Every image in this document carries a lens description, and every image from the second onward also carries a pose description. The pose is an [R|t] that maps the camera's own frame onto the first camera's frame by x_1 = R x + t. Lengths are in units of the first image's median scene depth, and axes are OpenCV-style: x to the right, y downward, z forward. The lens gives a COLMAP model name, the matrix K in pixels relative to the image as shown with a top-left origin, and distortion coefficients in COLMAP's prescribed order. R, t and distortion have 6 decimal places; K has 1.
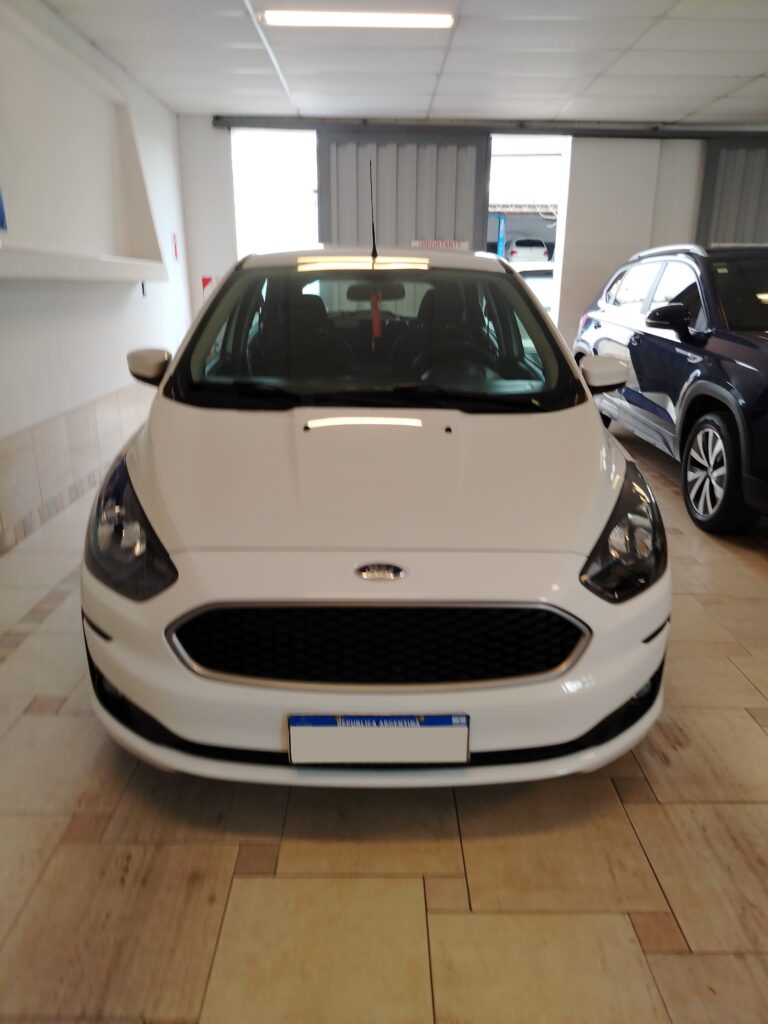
lens RADIAL K [[712.7, 0, 388.4], [0, 712.7, 503.9], [0, 0, 1]] dist [-0.005062, -0.000848]
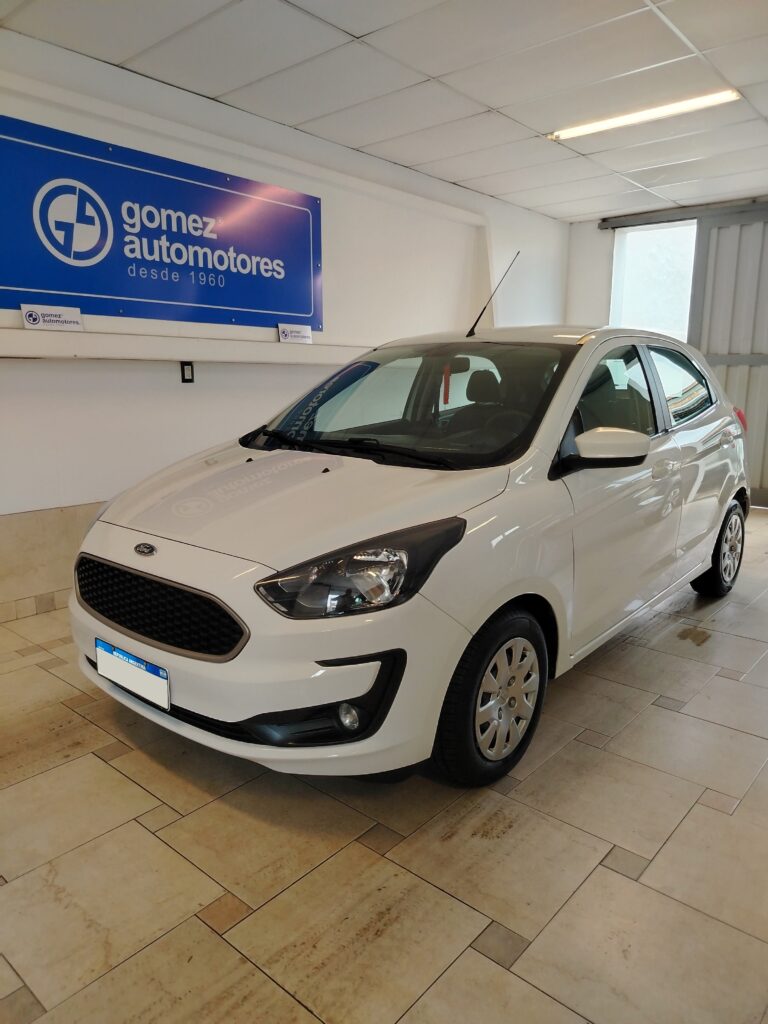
lens RADIAL K [[712.7, 0, 388.4], [0, 712.7, 503.9], [0, 0, 1]] dist [-0.005062, -0.000848]
pose [[0.755550, 0.112356, -0.645383, 1.062027], [-0.191534, 0.980020, -0.053616, -0.008542], [0.626465, 0.164122, 0.761975, 0.186066]]
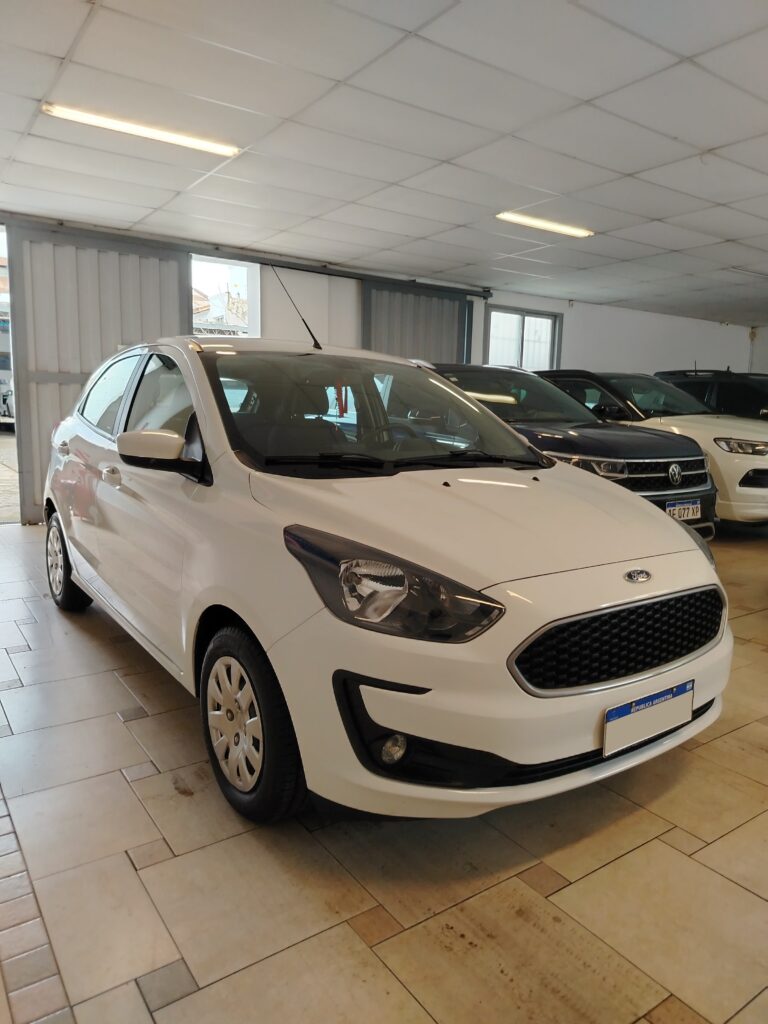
lens RADIAL K [[712.7, 0, 388.4], [0, 712.7, 503.9], [0, 0, 1]] dist [-0.005062, -0.000848]
pose [[0.820185, -0.065656, 0.568318, -0.920959], [0.154985, 0.981745, -0.110254, 0.033139], [-0.550705, 0.178509, 0.815389, 0.166654]]
